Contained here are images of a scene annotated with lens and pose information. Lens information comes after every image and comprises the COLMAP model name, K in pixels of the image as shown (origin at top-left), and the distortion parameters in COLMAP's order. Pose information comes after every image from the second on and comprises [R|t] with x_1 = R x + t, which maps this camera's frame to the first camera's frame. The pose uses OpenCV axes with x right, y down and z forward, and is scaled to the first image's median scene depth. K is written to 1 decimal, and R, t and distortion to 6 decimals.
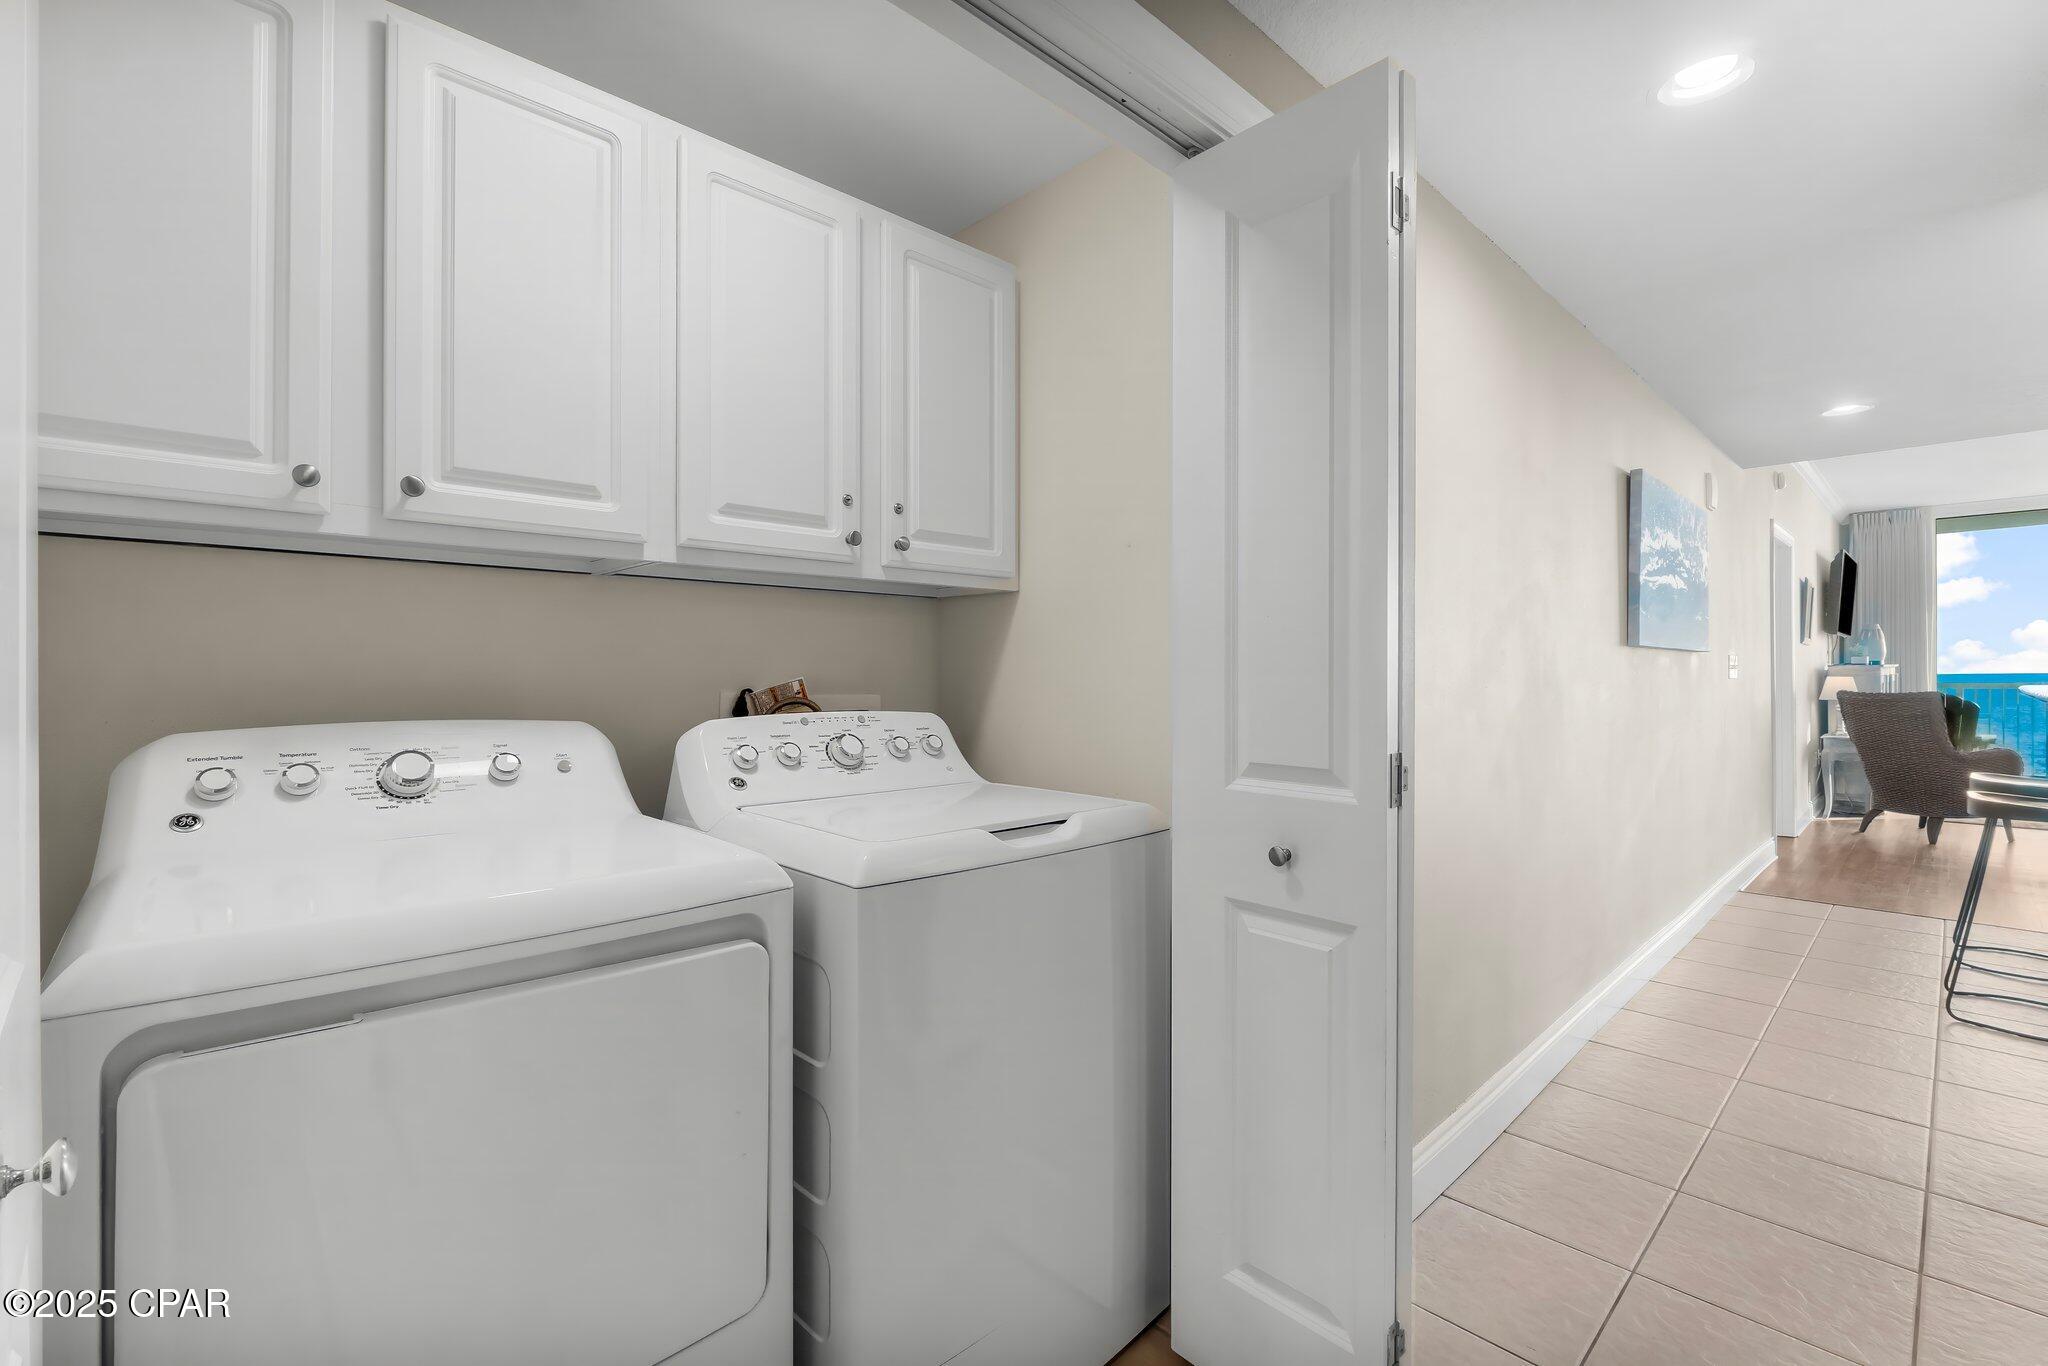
lens RADIAL K [[896.2, 0, 1028.5], [0, 896.2, 668.6], [0, 0, 1]] dist [-0.010789, -0.000848]
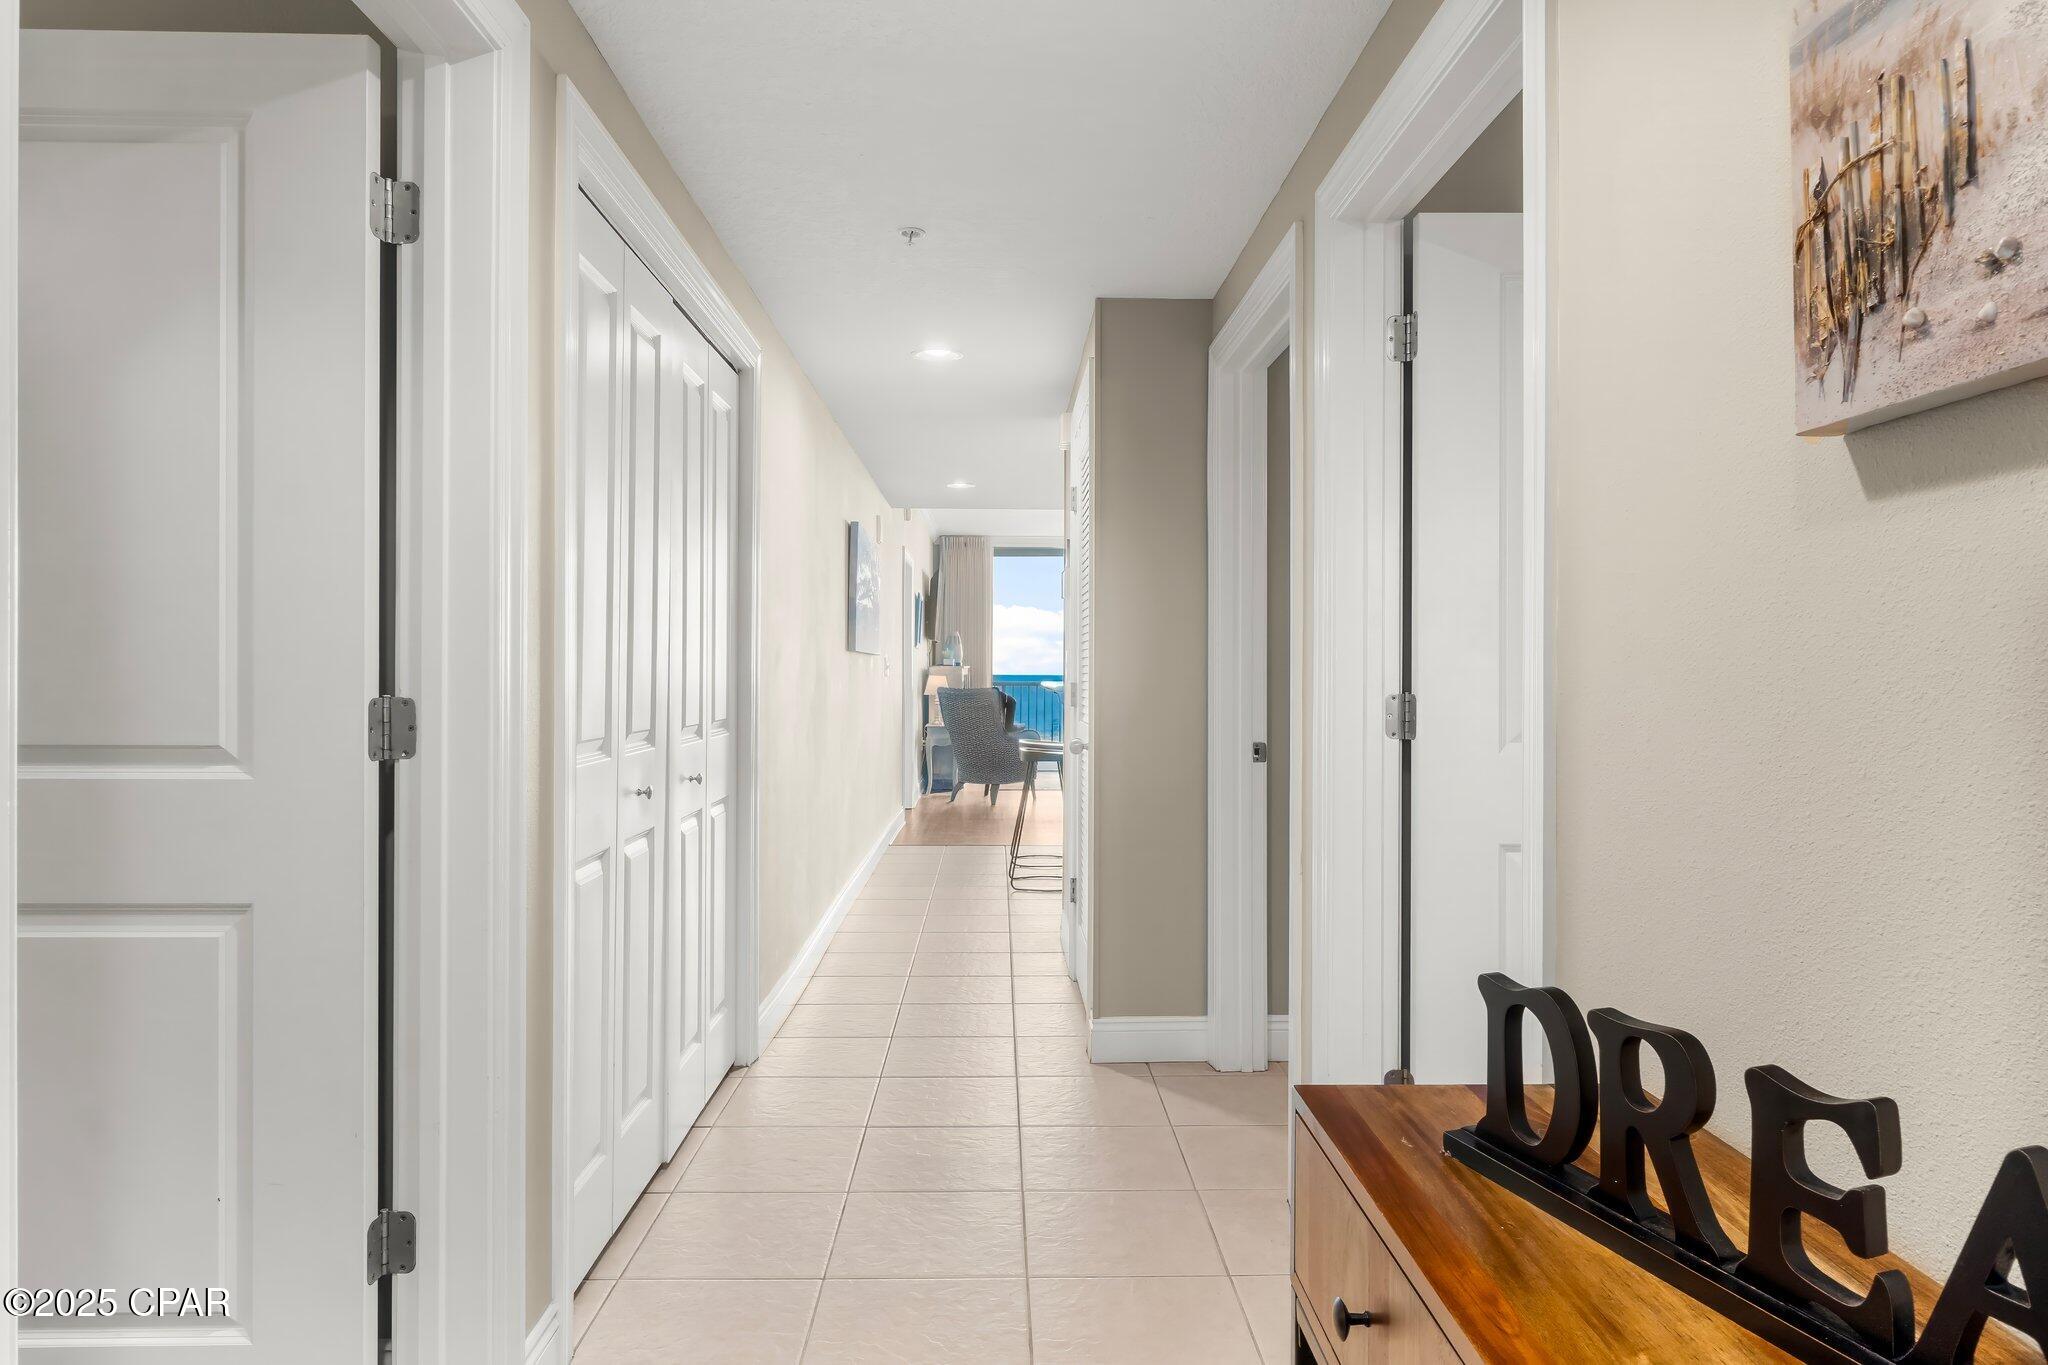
lens RADIAL K [[1299.8, 0, 1024.0], [0, 1299.8, 682.5], [0, 0, 1]] dist [0.000087, -0.000009]
pose [[0.670586, 0.000493, 0.741832, -0.349199], [-0.010340, 0.999909, 0.008682, 0.001501], [-0.741760, -0.013493, 0.670530, -0.298108]]
